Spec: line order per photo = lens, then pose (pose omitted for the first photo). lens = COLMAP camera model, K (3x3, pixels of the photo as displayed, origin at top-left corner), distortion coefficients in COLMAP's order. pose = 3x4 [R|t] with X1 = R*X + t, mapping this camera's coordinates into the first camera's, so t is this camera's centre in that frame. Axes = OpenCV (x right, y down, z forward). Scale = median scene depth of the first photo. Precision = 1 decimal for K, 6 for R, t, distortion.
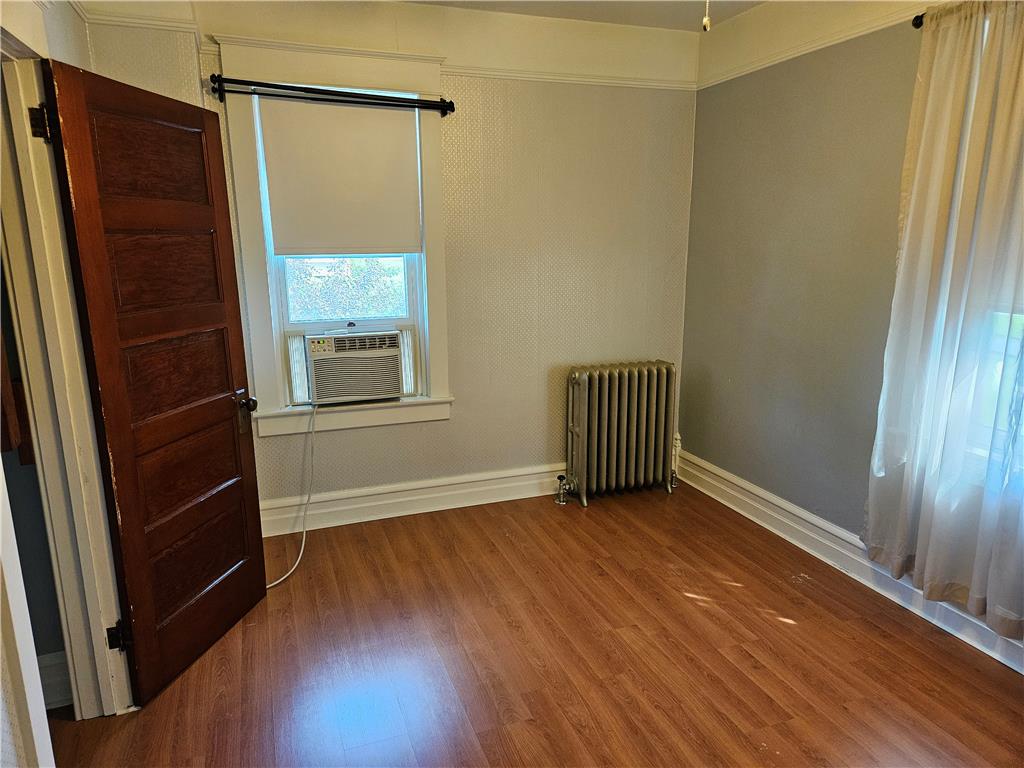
lens RADIAL K [[682.3, 0, 509.5], [0, 682.3, 386.0], [0, 0, 1]] dist [0.079675, -0.063336]
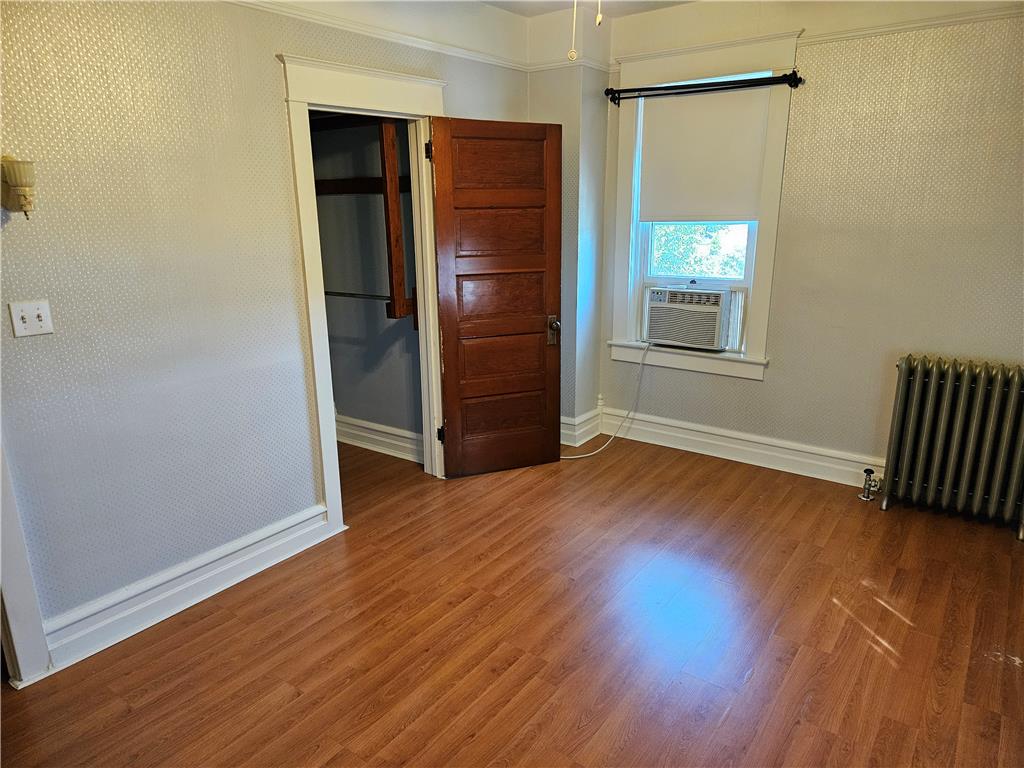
lens RADIAL K [[682.3, 0, 506.1], [0, 682.3, 387.6], [0, 0, 1]] dist [0.079675, -0.063336]
pose [[0.547571, 0.216993, -0.808134, 0.596470], [-0.171114, 0.974419, 0.145700, -0.030498], [0.819076, 0.058501, 0.570694, 0.074669]]
